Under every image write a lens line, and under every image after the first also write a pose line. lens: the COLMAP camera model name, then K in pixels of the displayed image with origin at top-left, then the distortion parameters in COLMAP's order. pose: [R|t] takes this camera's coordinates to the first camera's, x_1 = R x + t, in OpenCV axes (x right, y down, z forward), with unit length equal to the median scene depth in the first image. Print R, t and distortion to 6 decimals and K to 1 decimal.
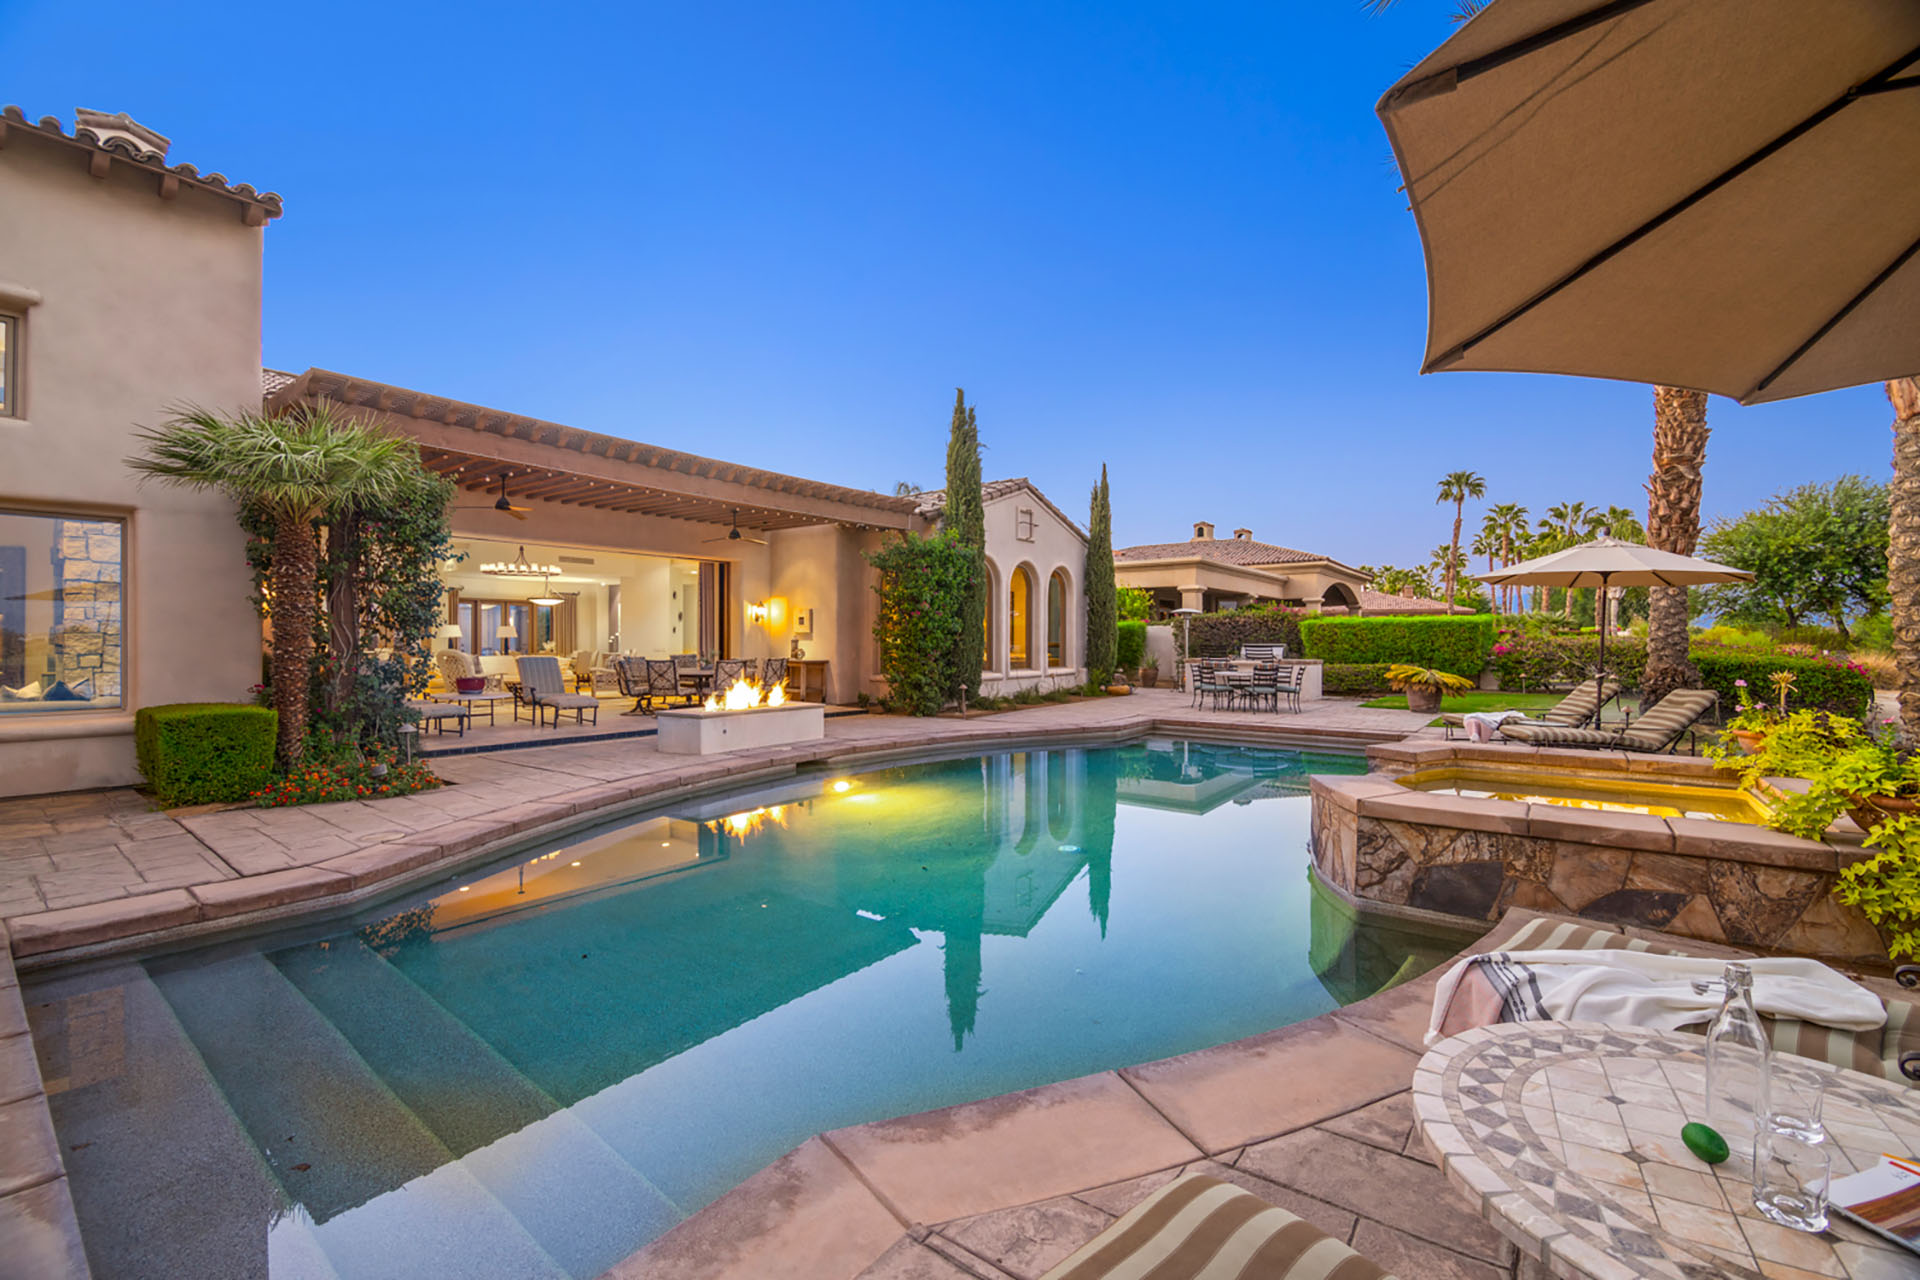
lens RADIAL K [[798.9, 0, 996.1], [0, 798.9, 638.4], [0, 0, 1]] dist [-0.026042, -0.000398]
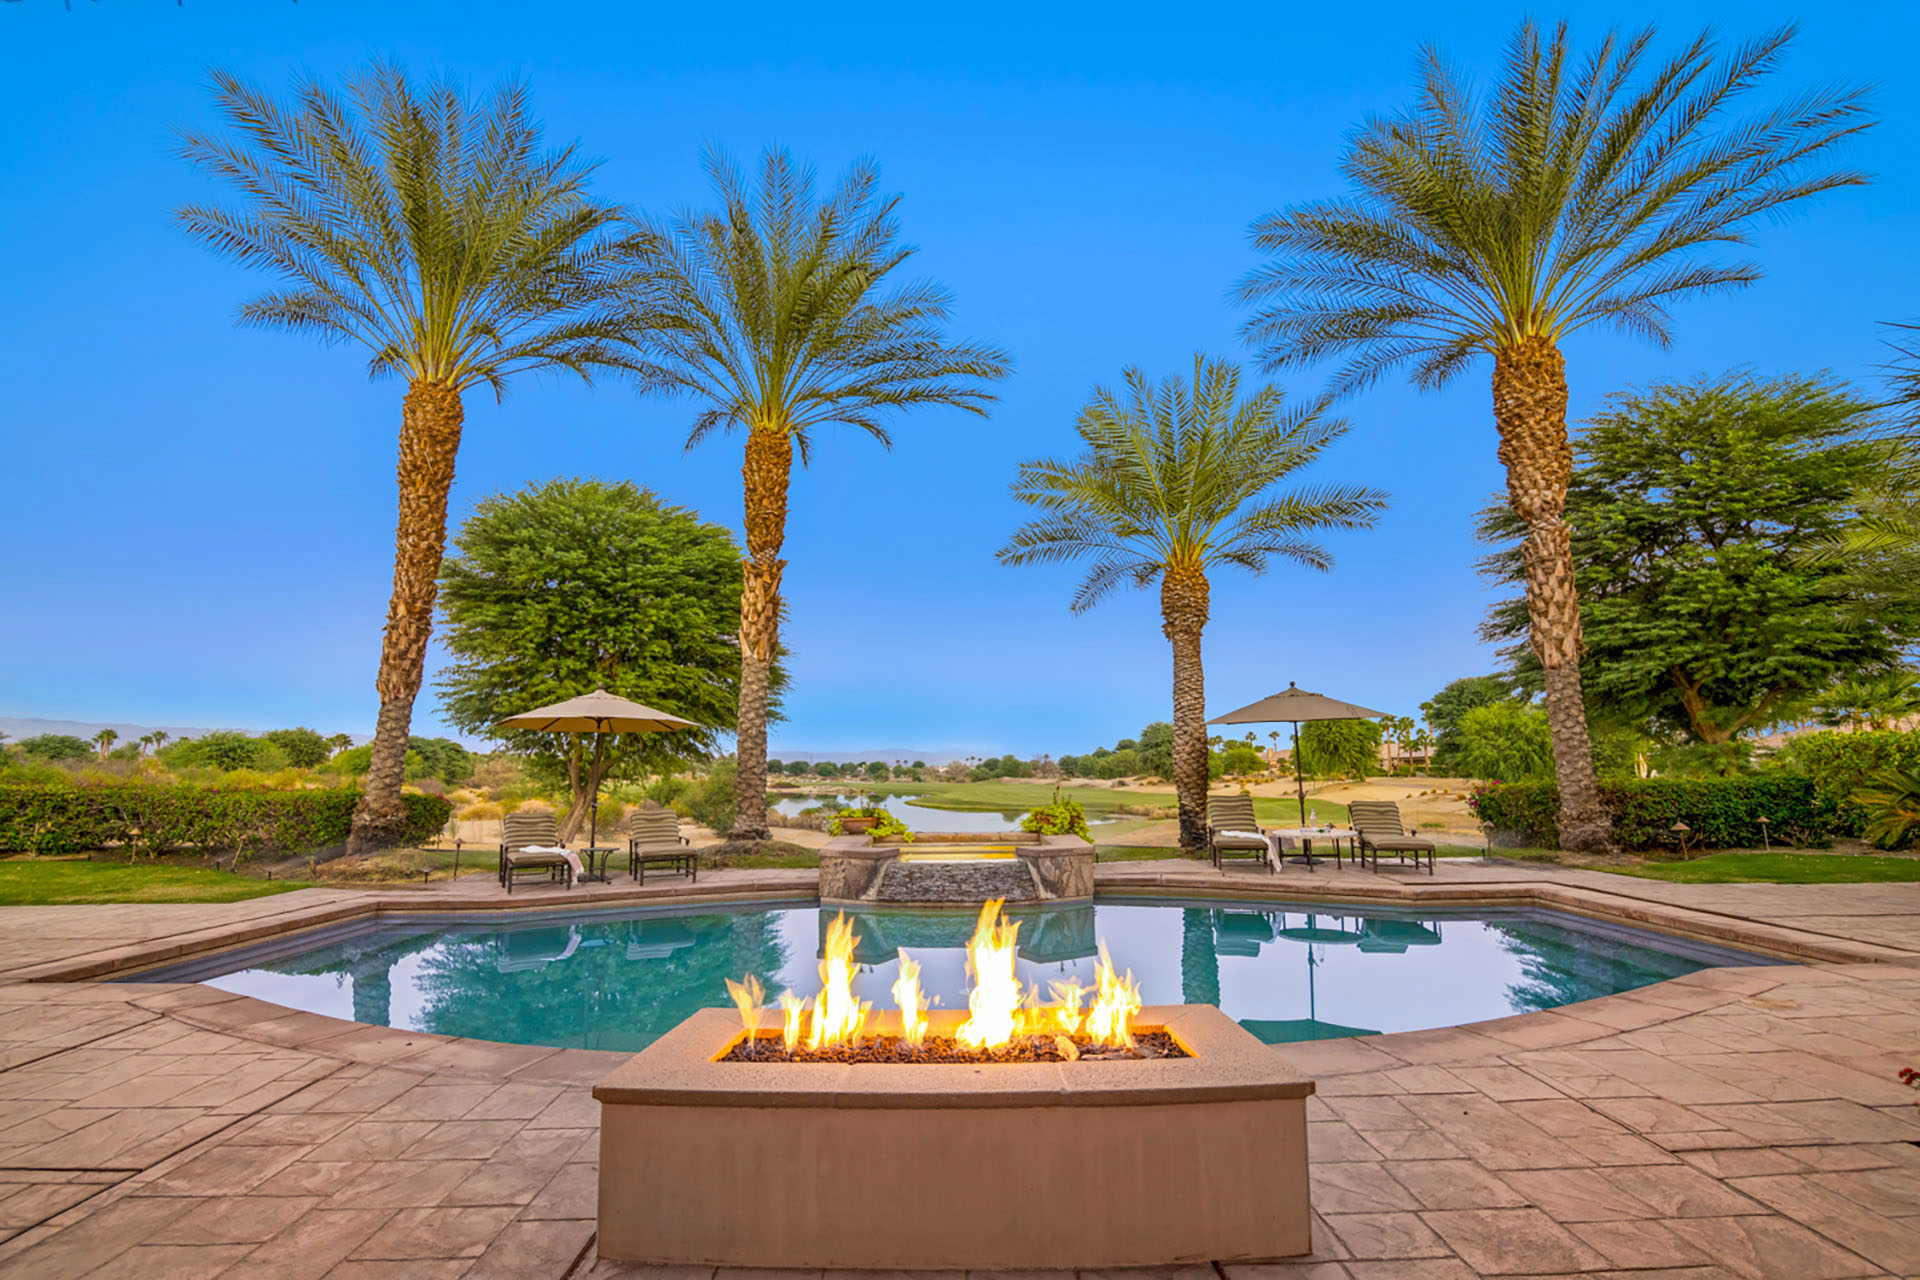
lens RADIAL K [[889.8, 0, 936.5], [0, 889.8, 659.9], [0, 0, 1]] dist [-0.011271, -0.004253]
pose [[-0.593905, 0.103643, 0.797831, -0.322538], [0.009572, 0.992508, -0.121807, -0.001529], [-0.804478, -0.064704, -0.590447, 0.692585]]
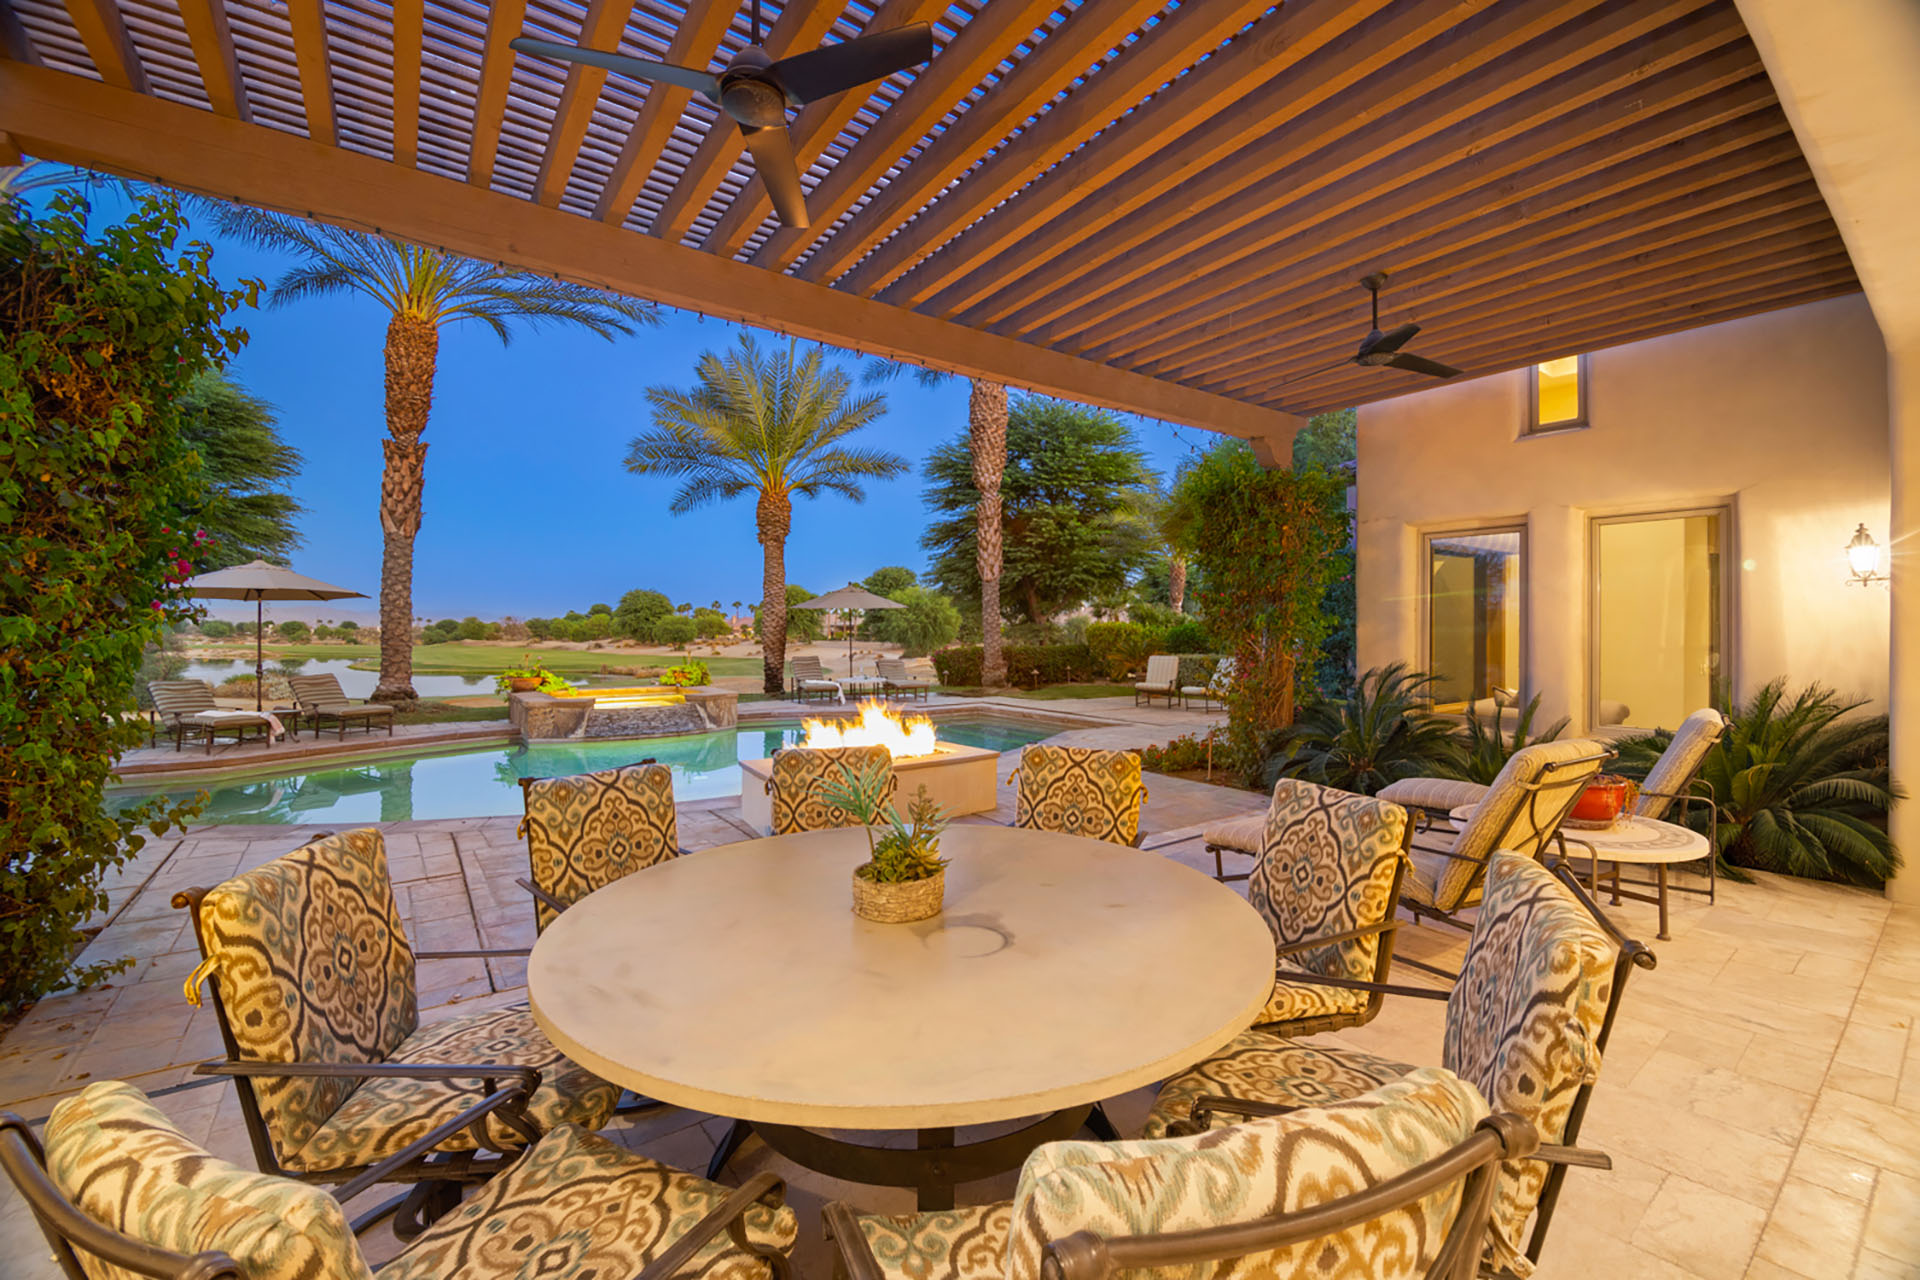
lens RADIAL K [[798.9, 0, 967.7], [0, 798.9, 638.4], [0, 0, 1]] dist [-0.026042, -0.000398]
pose [[-0.960466, -0.004004, 0.278368, -0.328861], [-0.001300, 0.999950, 0.009897, -0.009248], [-0.278394, 0.009144, -0.960424, 0.929374]]
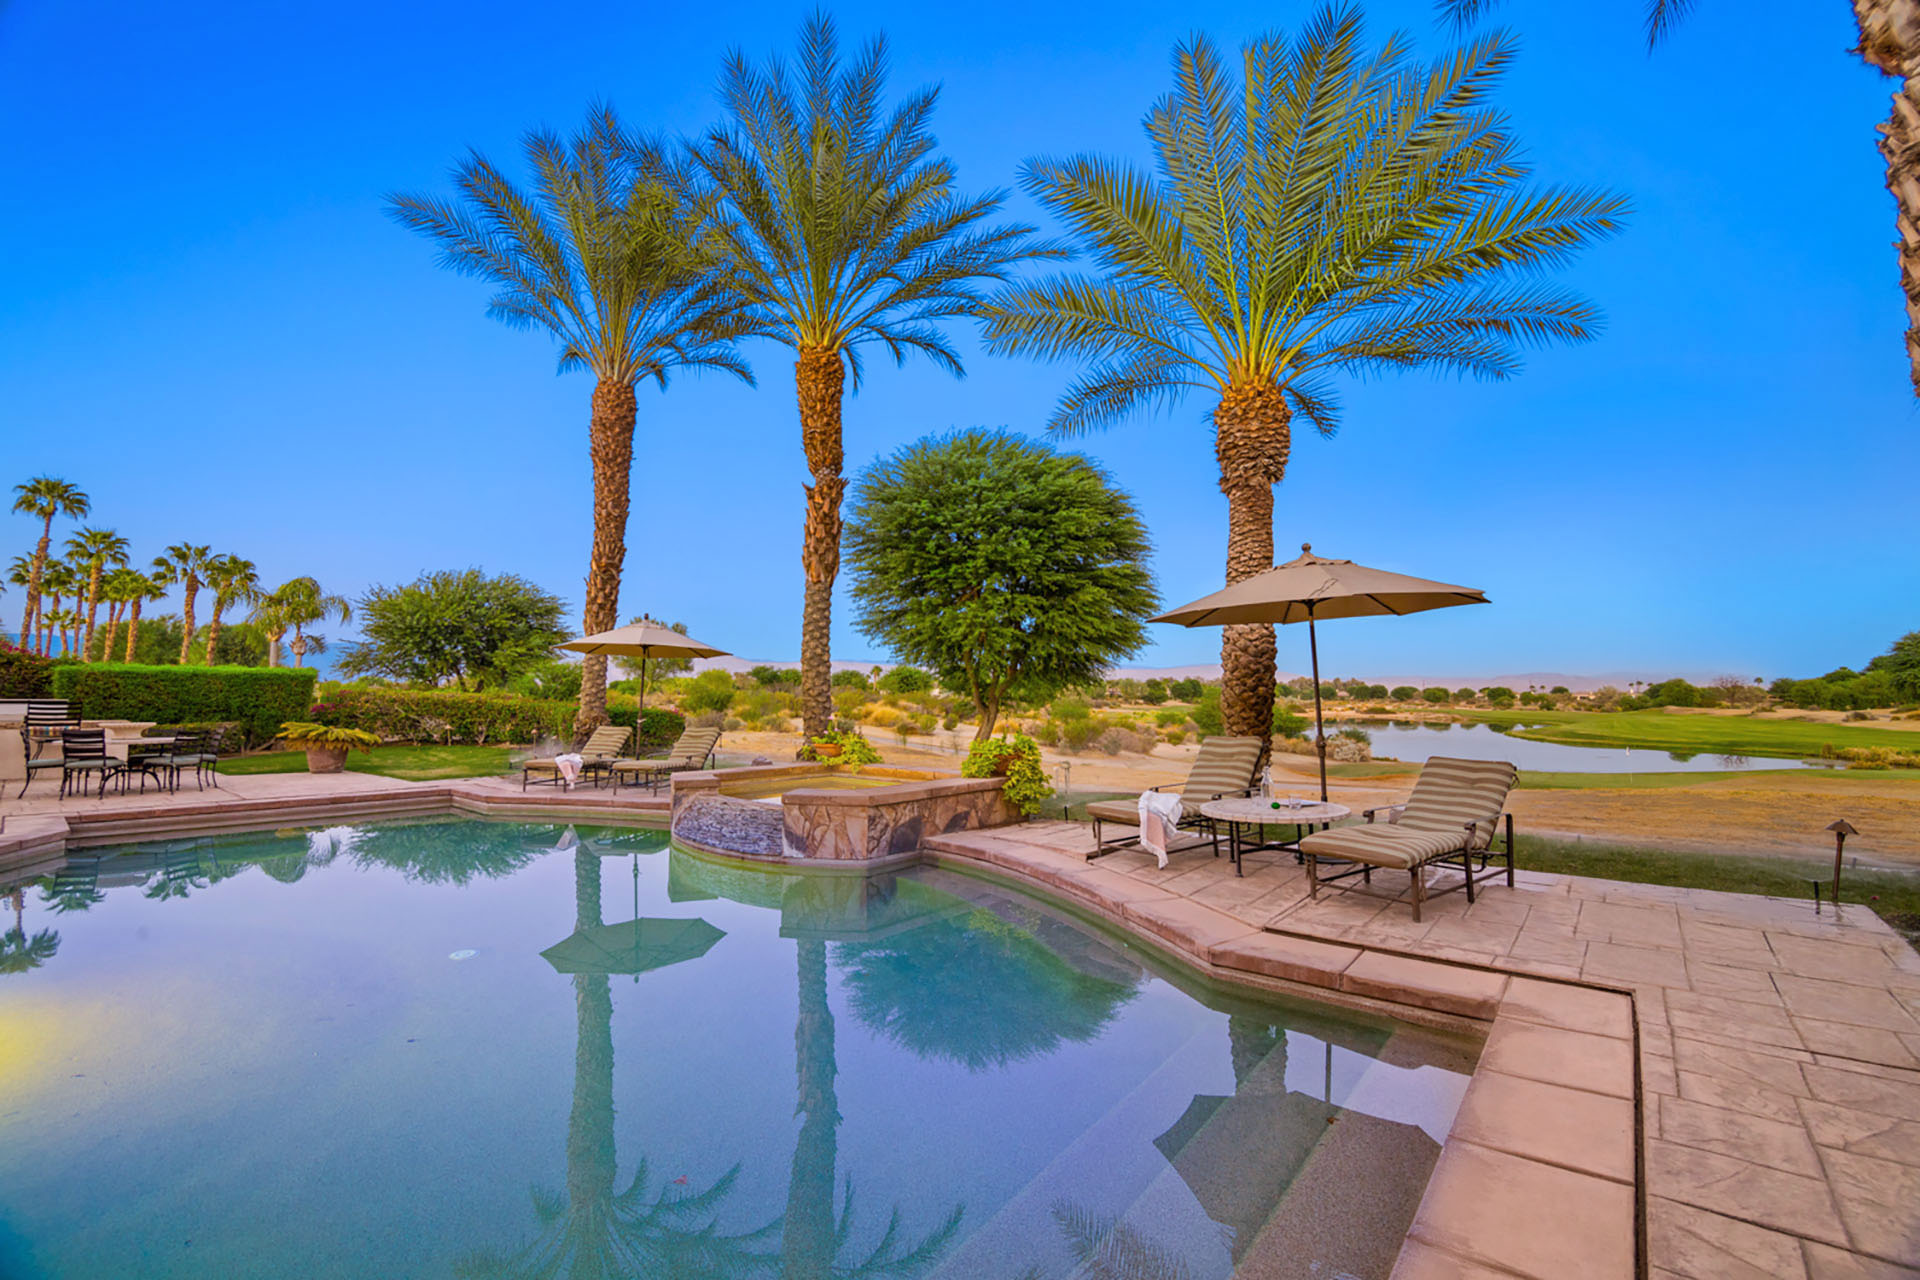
lens RADIAL K [[798.9, 0, 936.0], [0, 798.9, 633.7], [0, 0, 1]] dist [-0.026042, -0.000398]
pose [[0.065438, 0.077572, 0.994837, -0.293123], [-0.001486, 0.996980, -0.077642, 0.001408], [-0.997856, 0.003602, 0.065356, 0.199205]]
